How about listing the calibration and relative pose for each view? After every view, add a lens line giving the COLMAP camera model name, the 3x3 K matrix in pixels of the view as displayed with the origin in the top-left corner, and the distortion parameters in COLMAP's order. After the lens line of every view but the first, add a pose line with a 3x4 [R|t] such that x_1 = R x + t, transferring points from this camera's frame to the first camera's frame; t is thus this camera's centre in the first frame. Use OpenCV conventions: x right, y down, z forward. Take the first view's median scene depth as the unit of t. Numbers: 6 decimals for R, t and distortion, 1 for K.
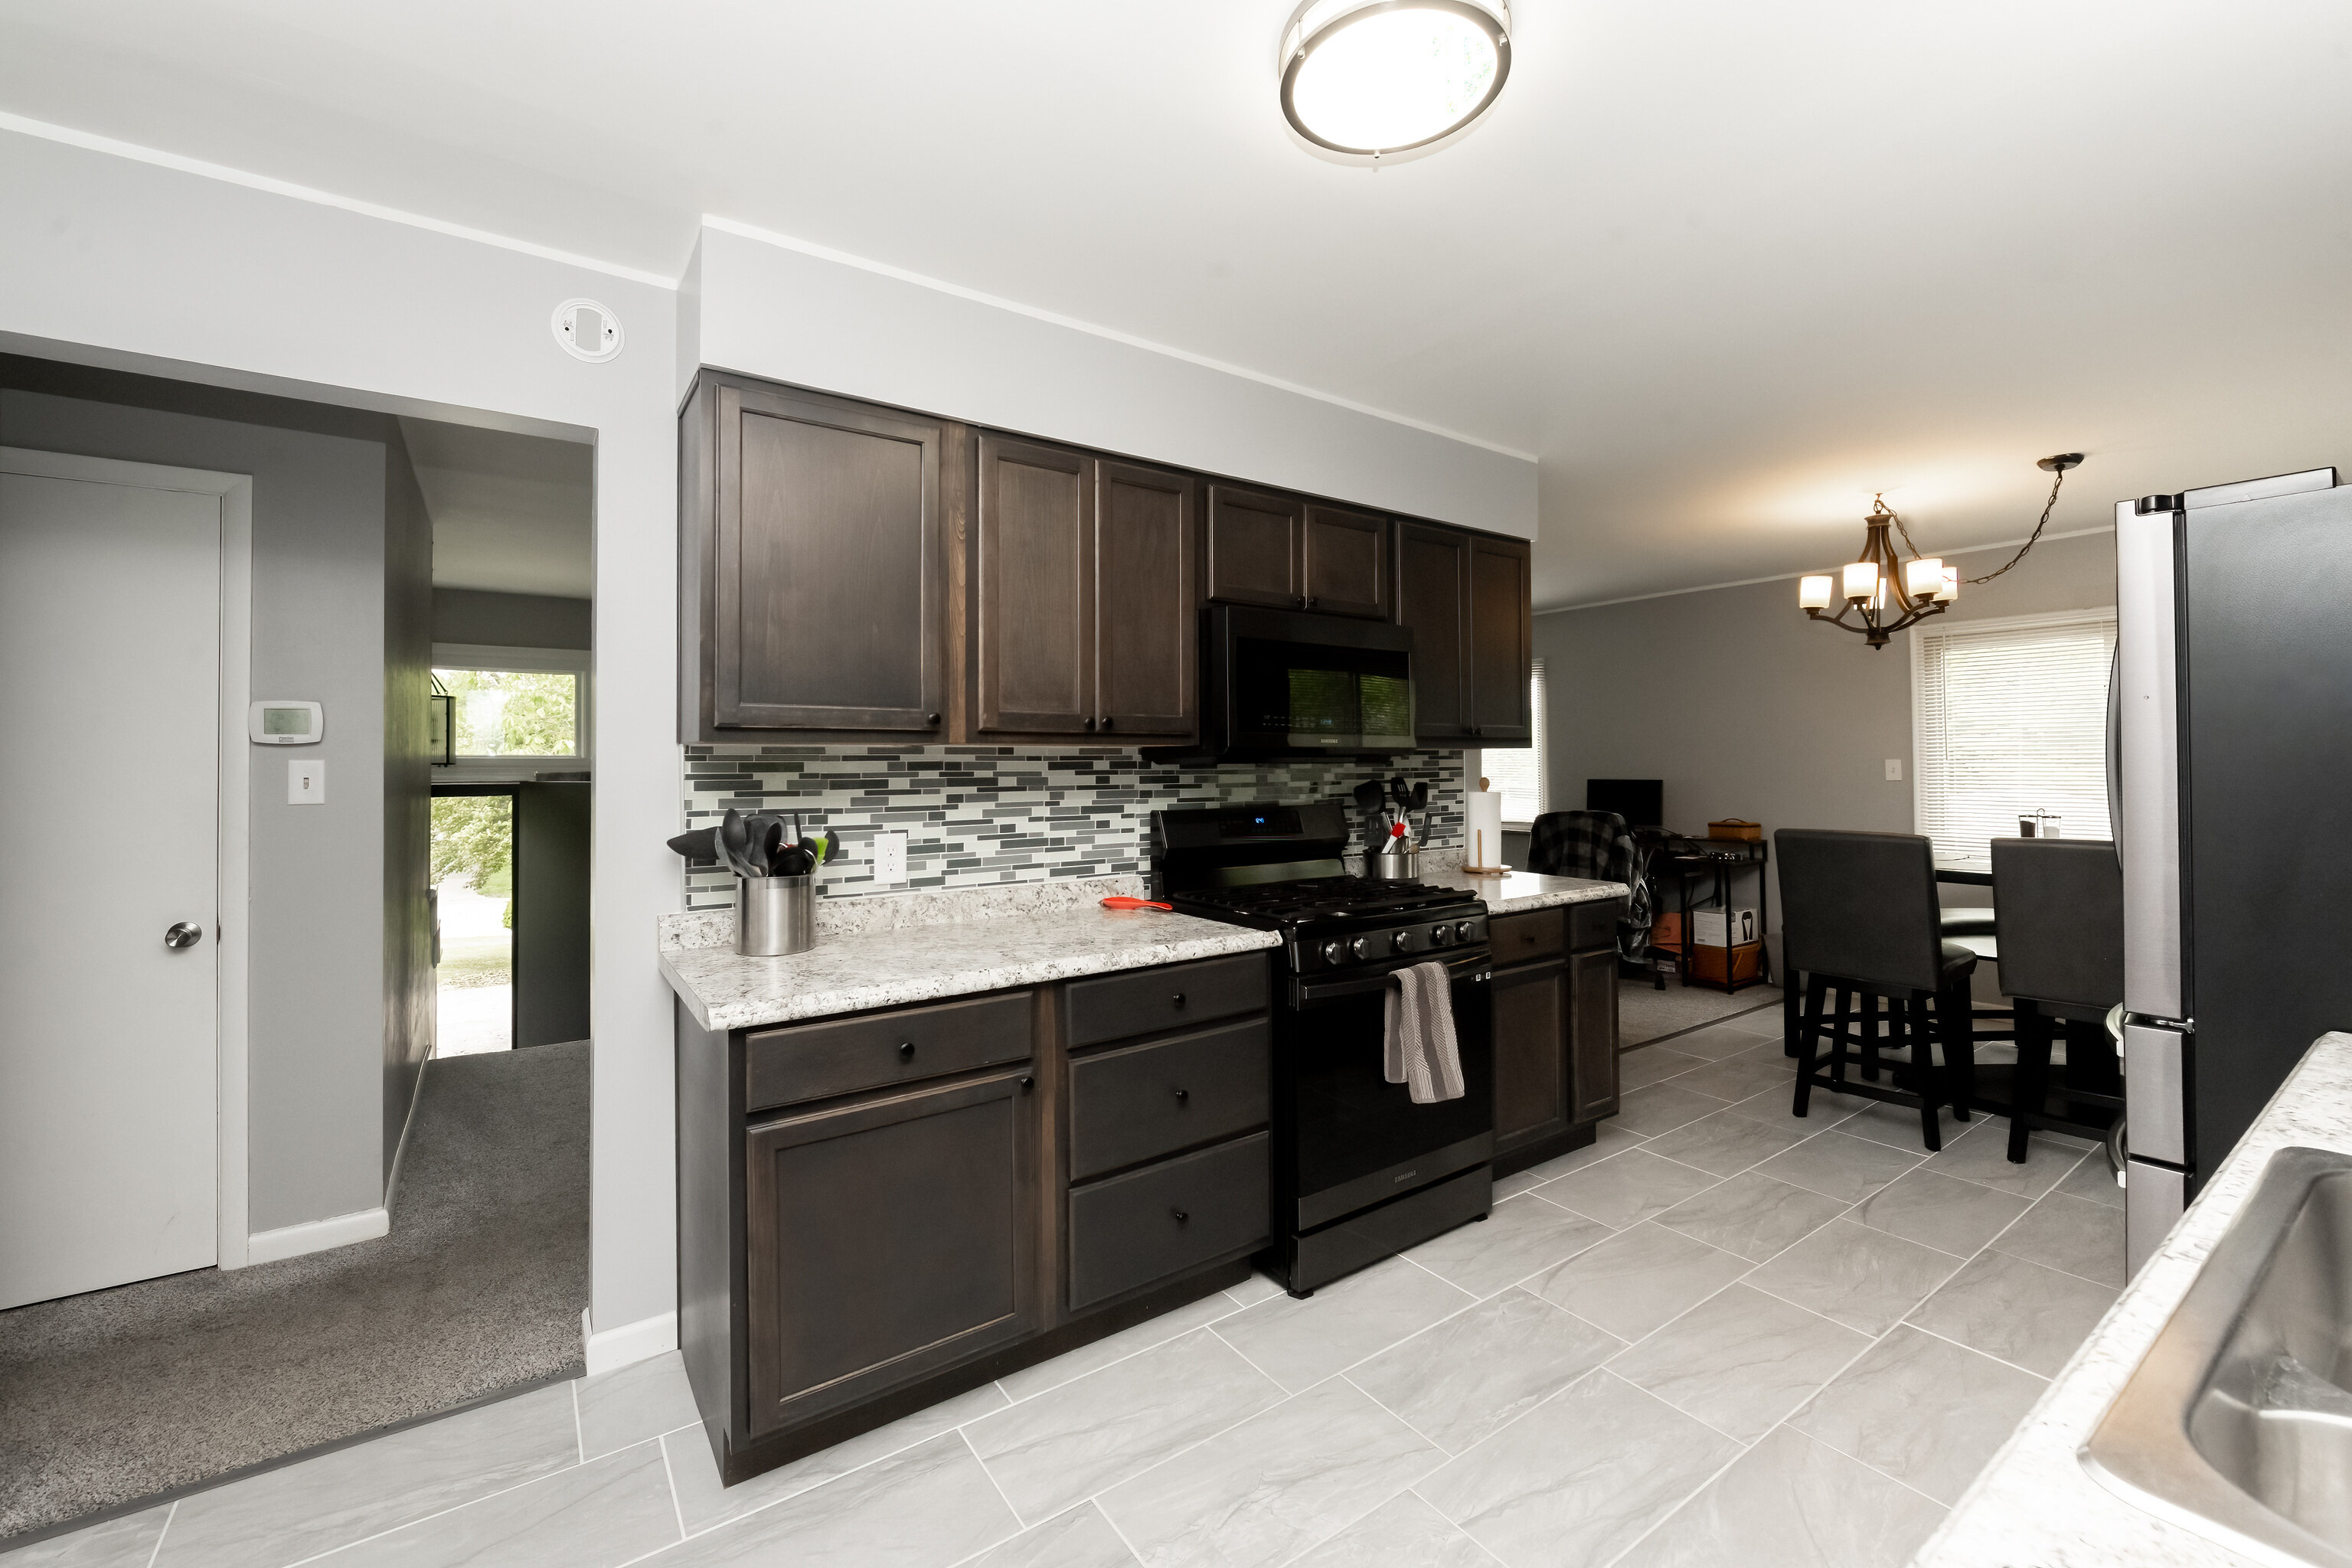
lens RADIAL K [[951.7, 0, 1165.3], [0, 951.7, 758.5], [0, 0, 1]] dist [-0.008593, 0.000116]
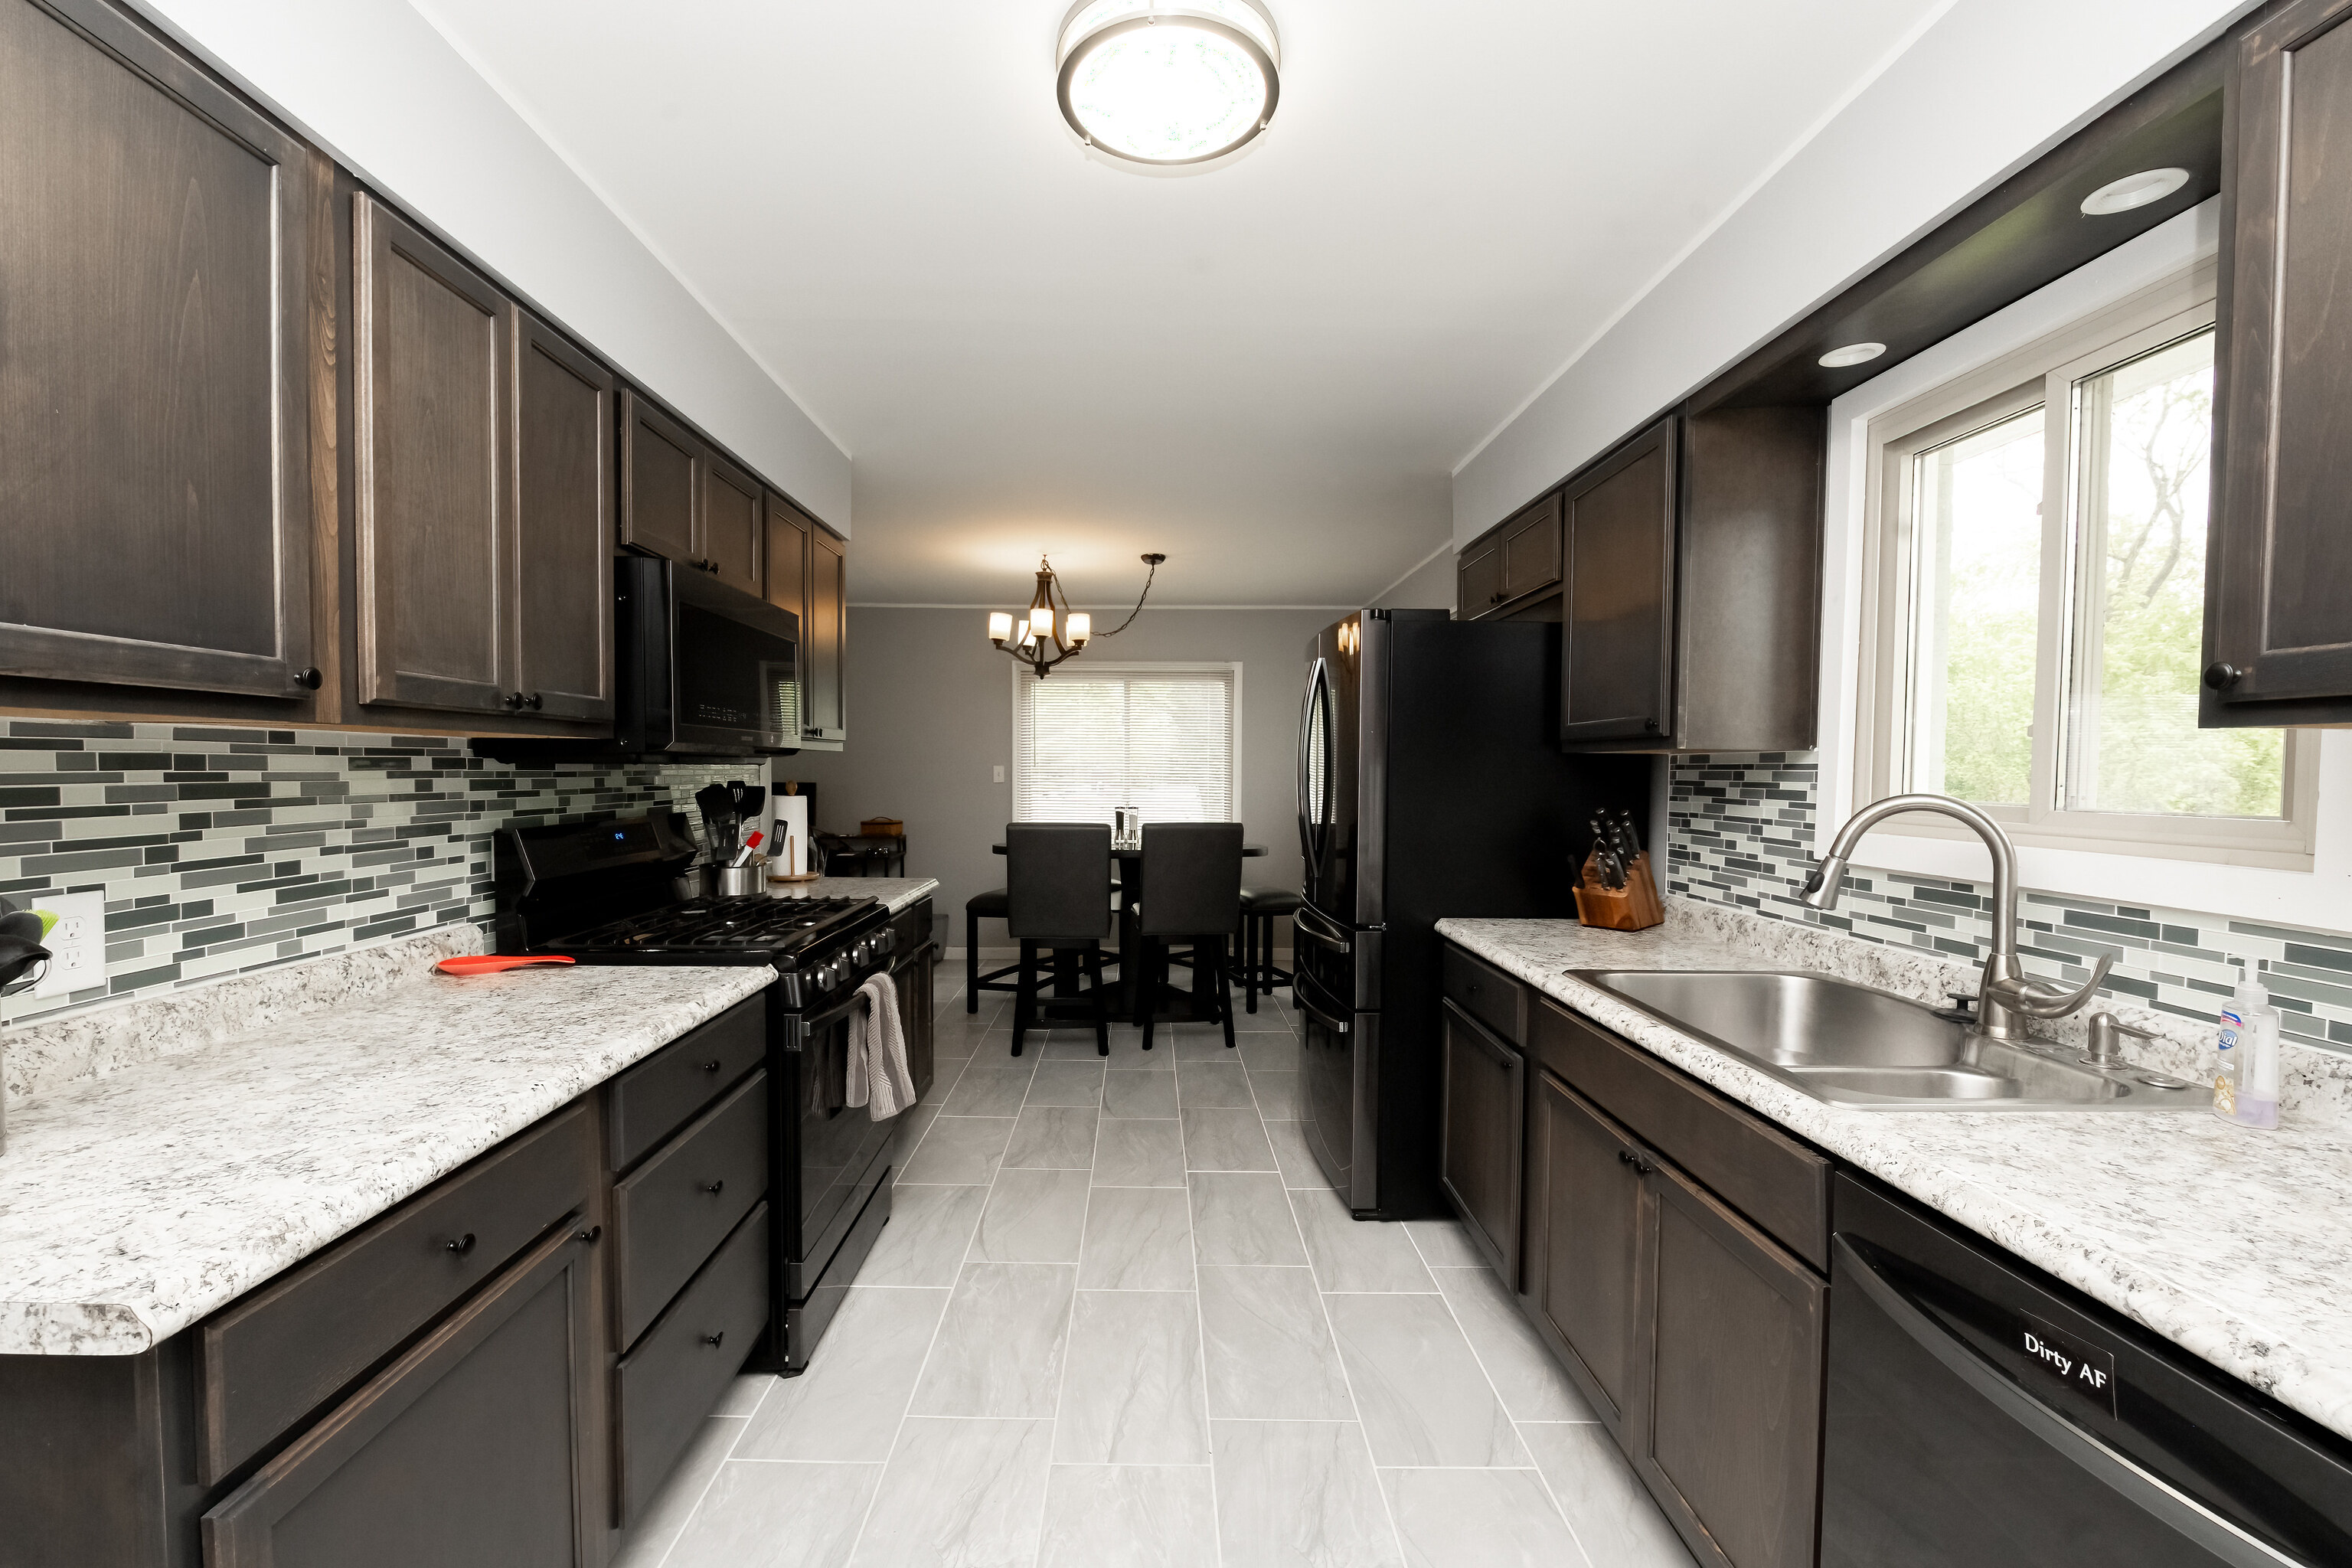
lens RADIAL K [[957.5, 0, 1167.9], [0, 957.5, 810.7], [0, 0, 1]] dist [-0.000357, -0.000183]
pose [[0.571010, -0.026798, 0.820506, -0.335366], [-0.016463, 0.998892, 0.044081, 0.002116], [-0.820778, -0.038678, 0.569936, 0.208316]]
